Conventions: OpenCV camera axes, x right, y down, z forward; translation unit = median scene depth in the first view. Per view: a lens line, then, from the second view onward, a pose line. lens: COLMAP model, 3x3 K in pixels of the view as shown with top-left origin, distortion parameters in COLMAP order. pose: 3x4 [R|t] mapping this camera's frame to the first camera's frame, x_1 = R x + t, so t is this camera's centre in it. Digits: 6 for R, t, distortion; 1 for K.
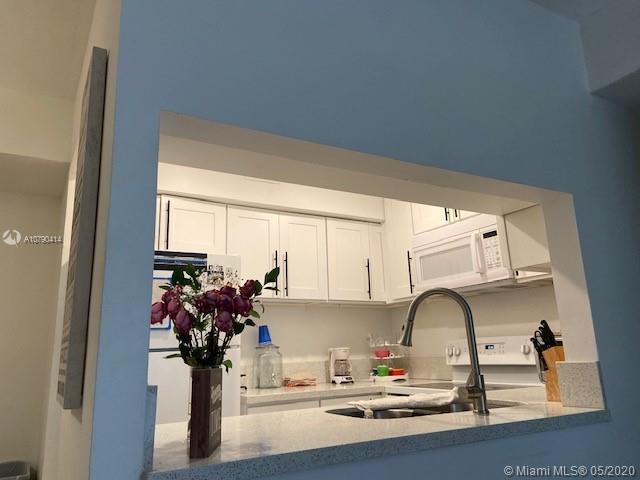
lens RADIAL K [[489.5, 0, 320.0], [0, 489.5, 240.0], [0, 0, 1]] dist [0.148181, -0.166111]
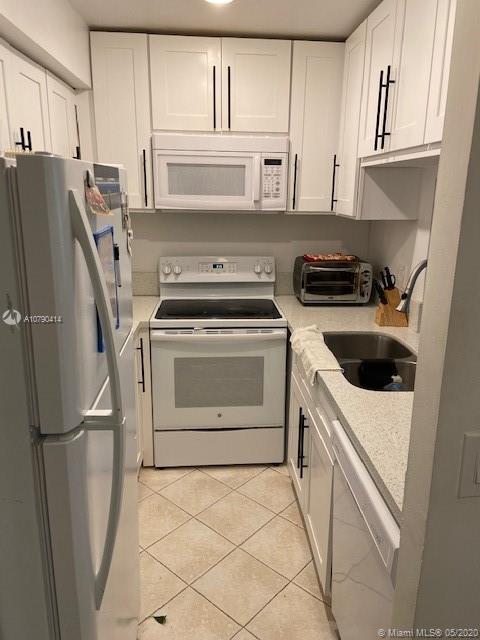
lens RADIAL K [[489.5, 0, 242.4], [0, 489.5, 312.4], [0, 0, 1]] dist [0.148181, -0.166111]
pose [[0.442564, -0.176334, 0.879229, -0.572956], [-0.231849, 0.924638, 0.302144, -0.017340], [-0.866246, -0.337566, 0.368329, 0.565333]]
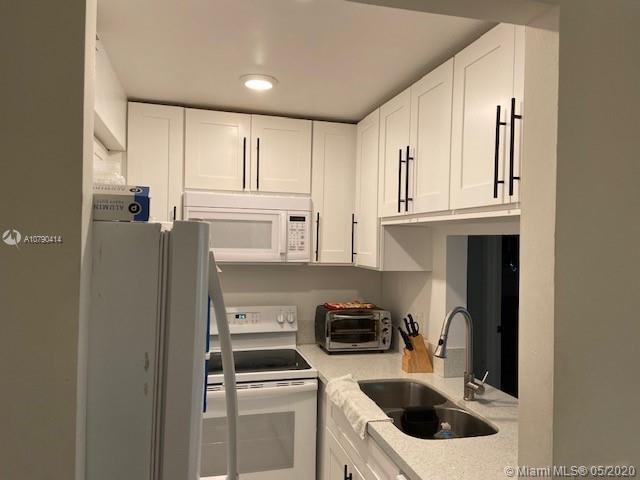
lens RADIAL K [[489.5, 0, 320.0], [0, 489.5, 240.0], [0, 0, 1]] dist [0.148181, -0.166111]
pose [[0.266344, 0.043875, 0.962879, -0.624856], [-0.246359, 0.968881, 0.023997, -0.003649], [-0.931863, -0.243606, 0.268864, 0.633483]]
